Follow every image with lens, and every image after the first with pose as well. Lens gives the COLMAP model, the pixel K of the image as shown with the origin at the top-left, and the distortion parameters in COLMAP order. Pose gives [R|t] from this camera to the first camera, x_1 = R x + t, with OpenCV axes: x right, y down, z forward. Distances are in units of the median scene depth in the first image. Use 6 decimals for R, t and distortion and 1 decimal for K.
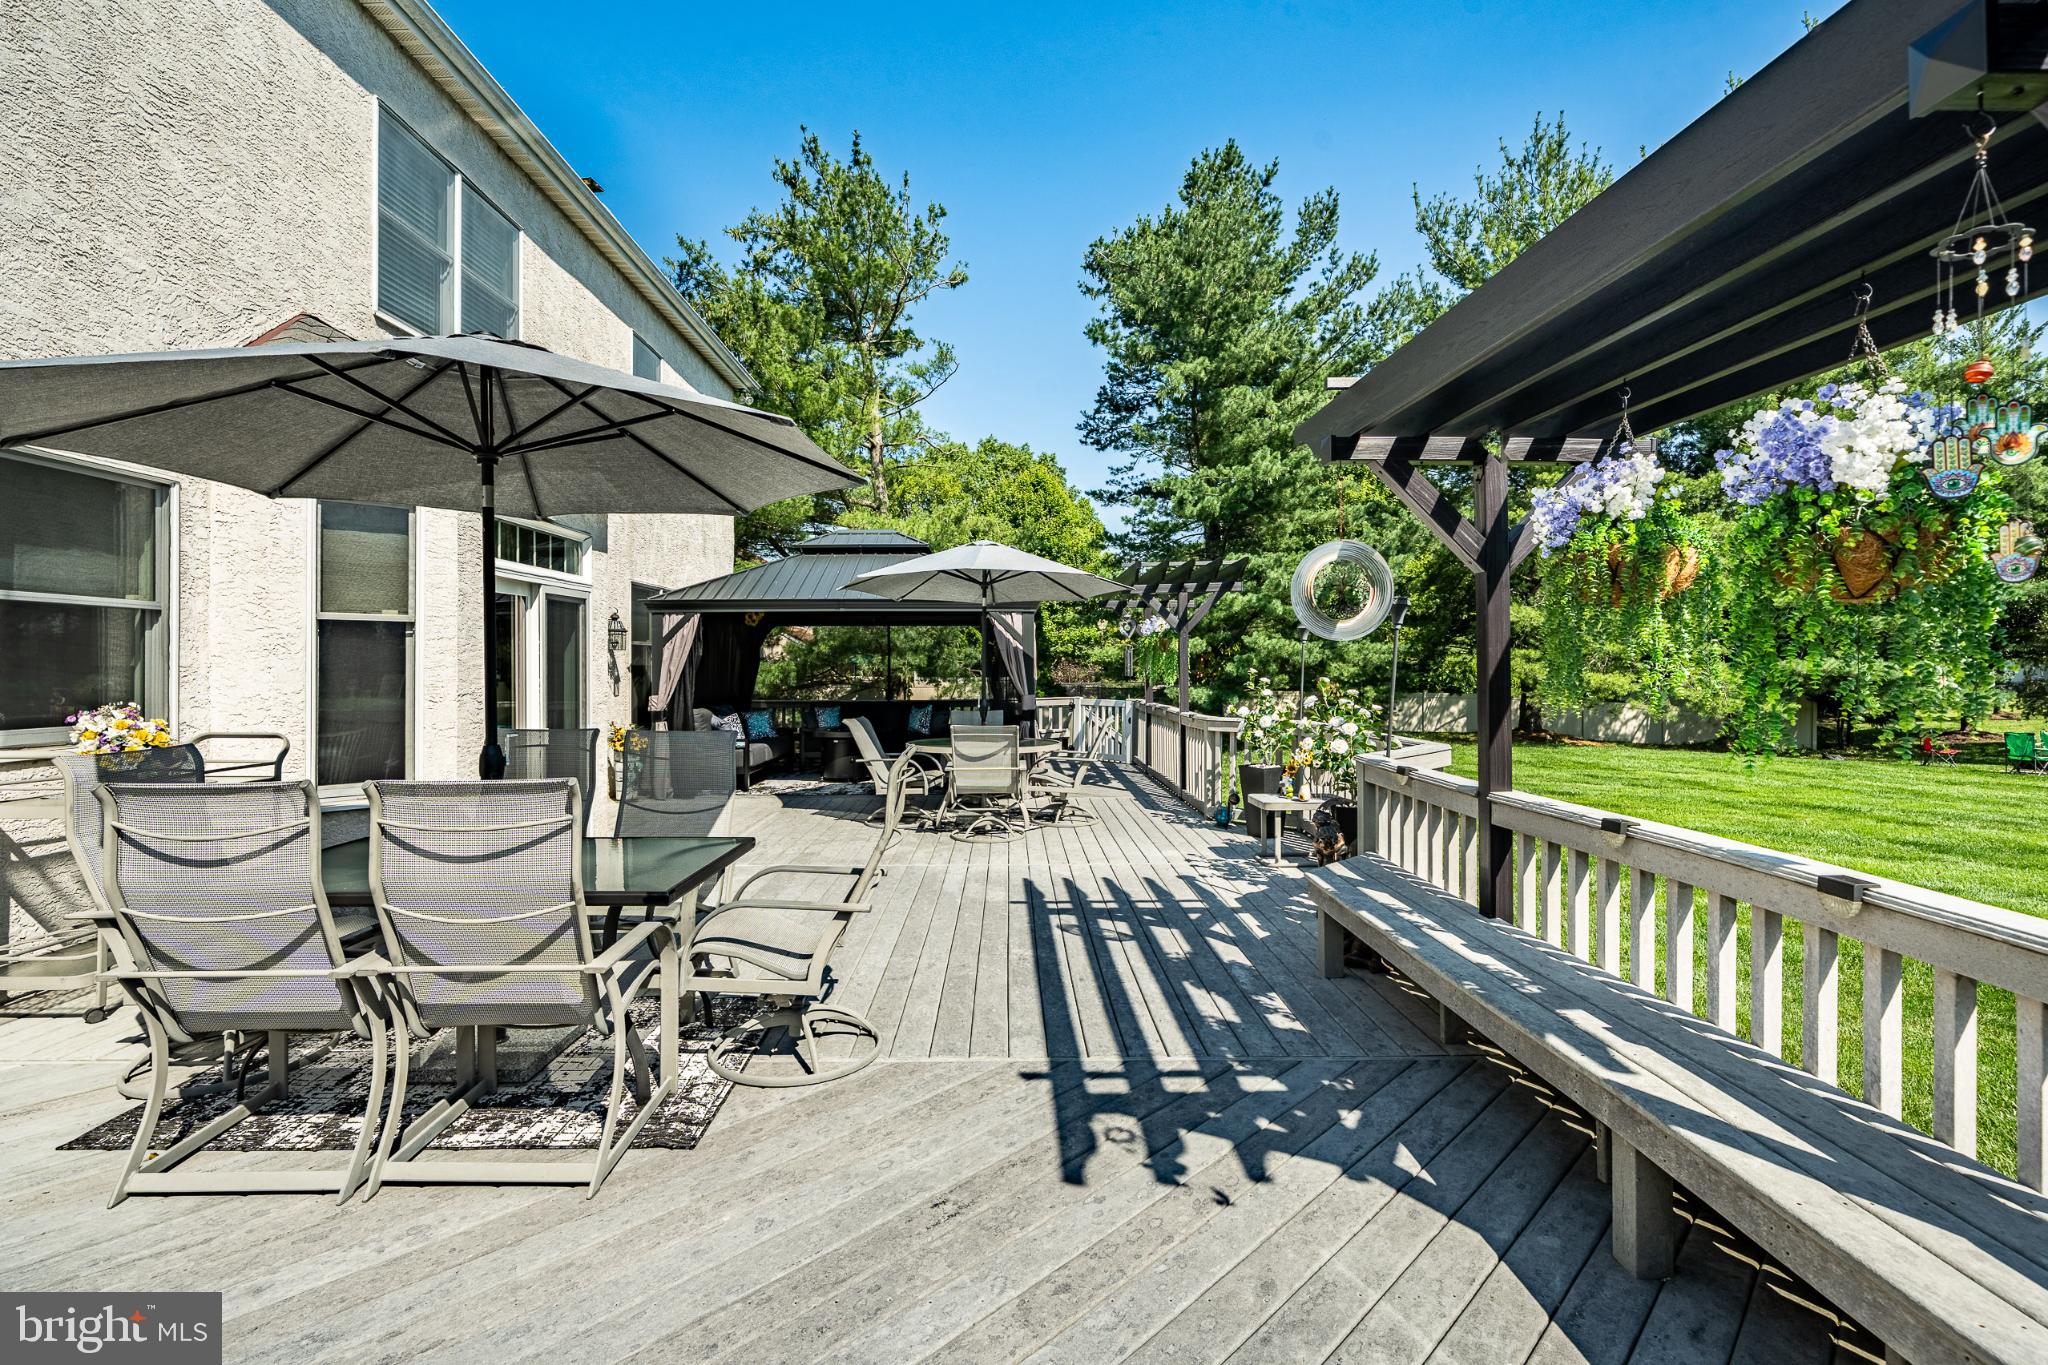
lens RADIAL K [[953.4, 0, 999.3], [0, 953.4, 653.3], [0, 0, 1]] dist [-0.003887, 0.001867]
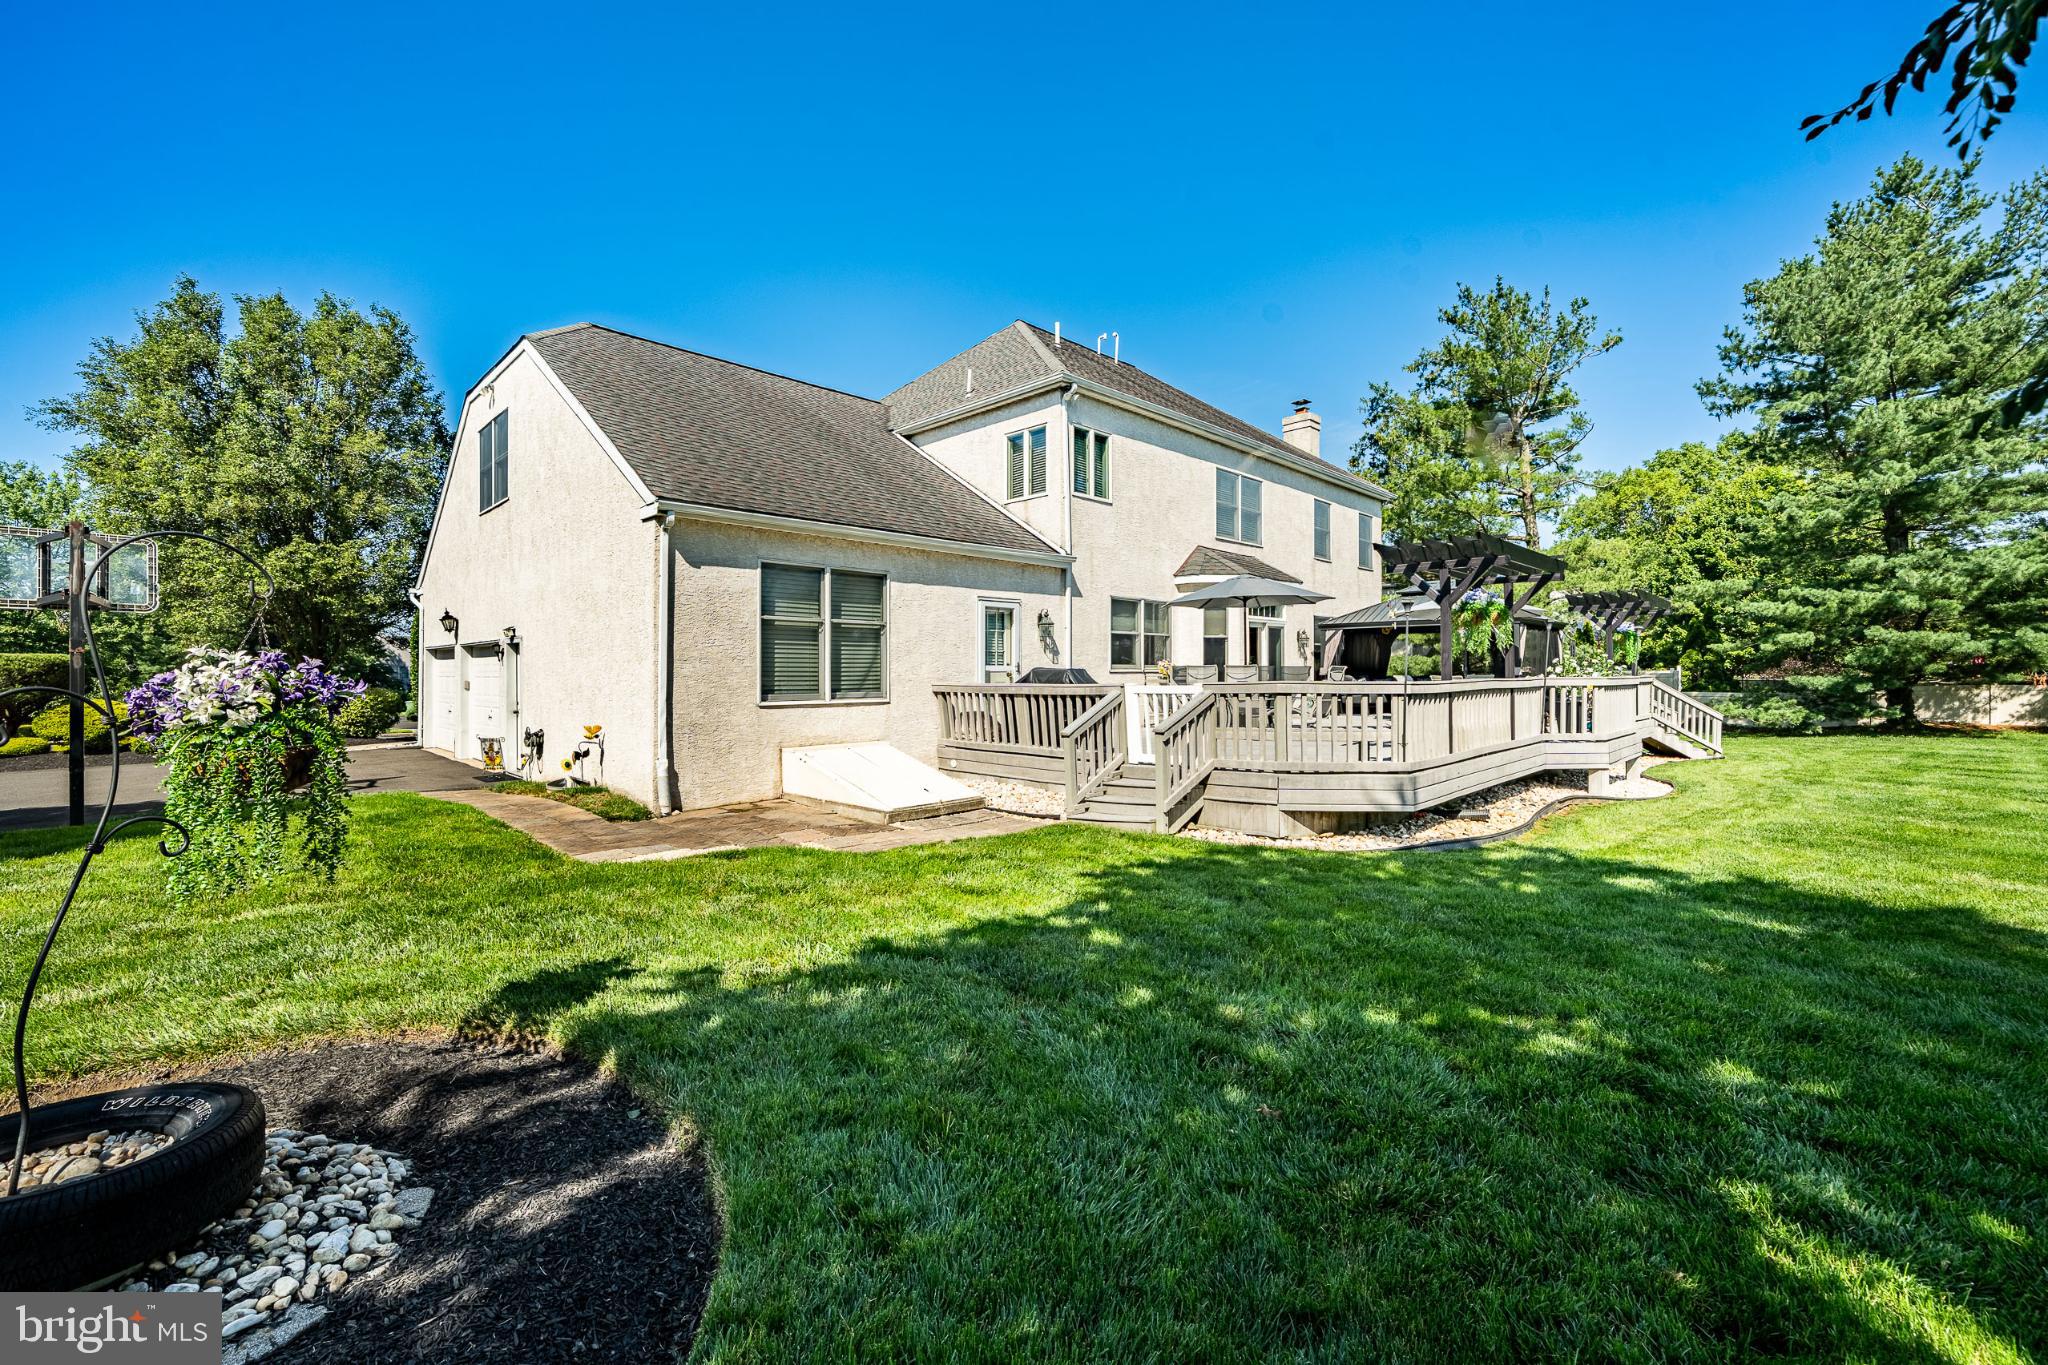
lens RADIAL K [[829.9, 0, 1019.3], [0, 829.9, 678.0], [0, 0, 1]] dist [-0.004657, -0.000523]
pose [[0.710256, 0.009819, -0.703875, 0.203156], [0.006164, 0.999778, 0.020167, 0.010543], [0.703916, -0.018662, 0.710038, -0.351717]]
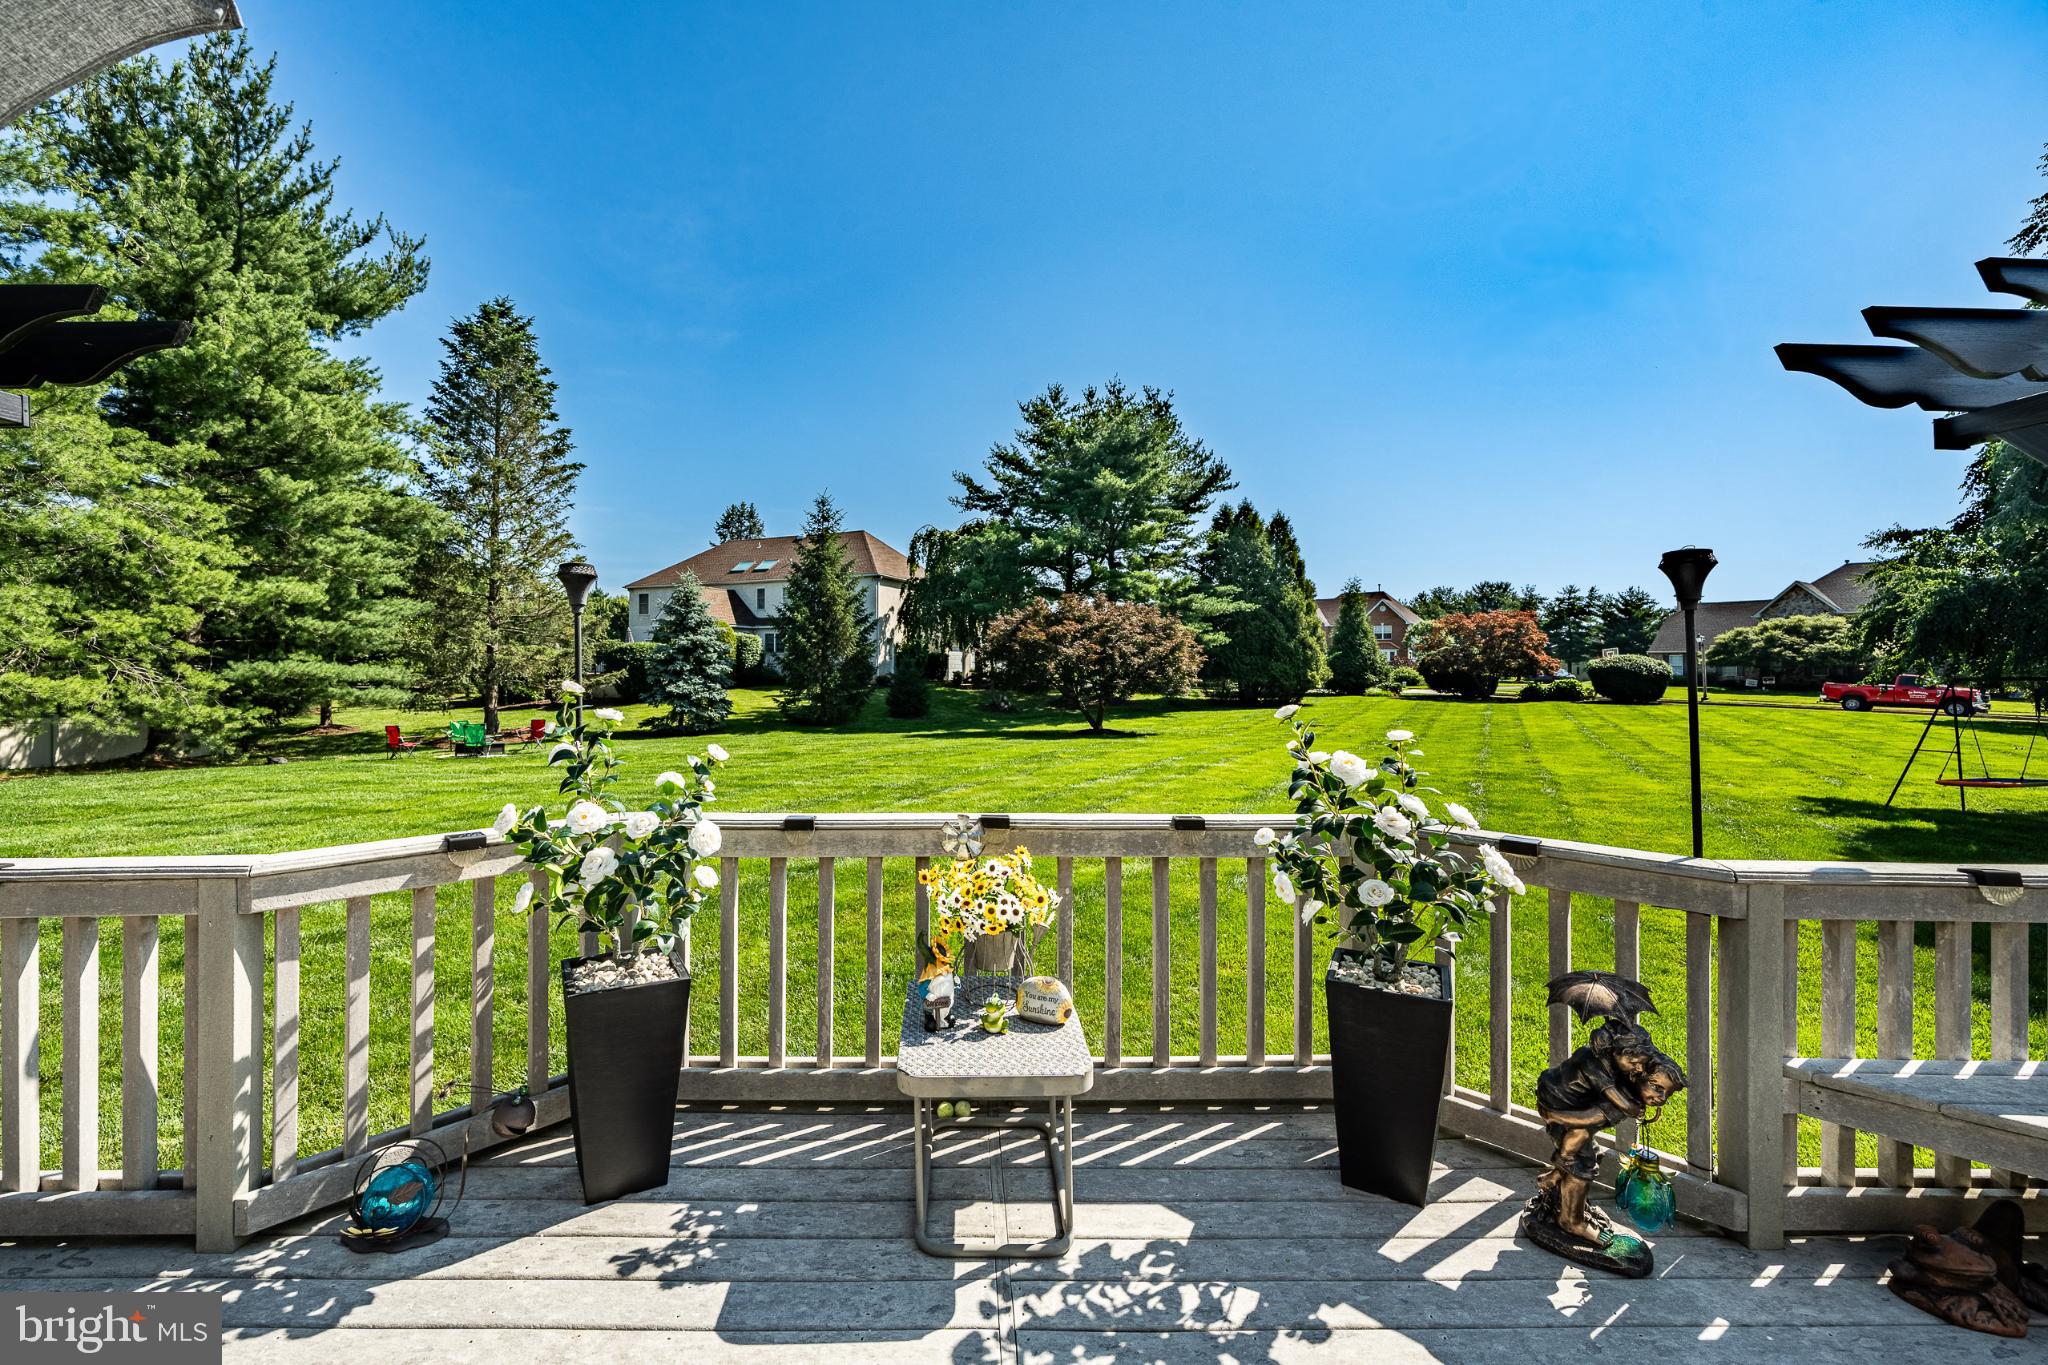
lens RADIAL K [[829.9, 0, 983.7], [0, 829.9, 681.9], [0, 0, 1]] dist [-0.004657, -0.000523]
pose [[-0.021833, -0.010459, 0.999707, -0.018037], [-0.017654, 0.999793, 0.010074, 0.004615], [-0.999606, -0.017429, -0.022014, 0.287083]]
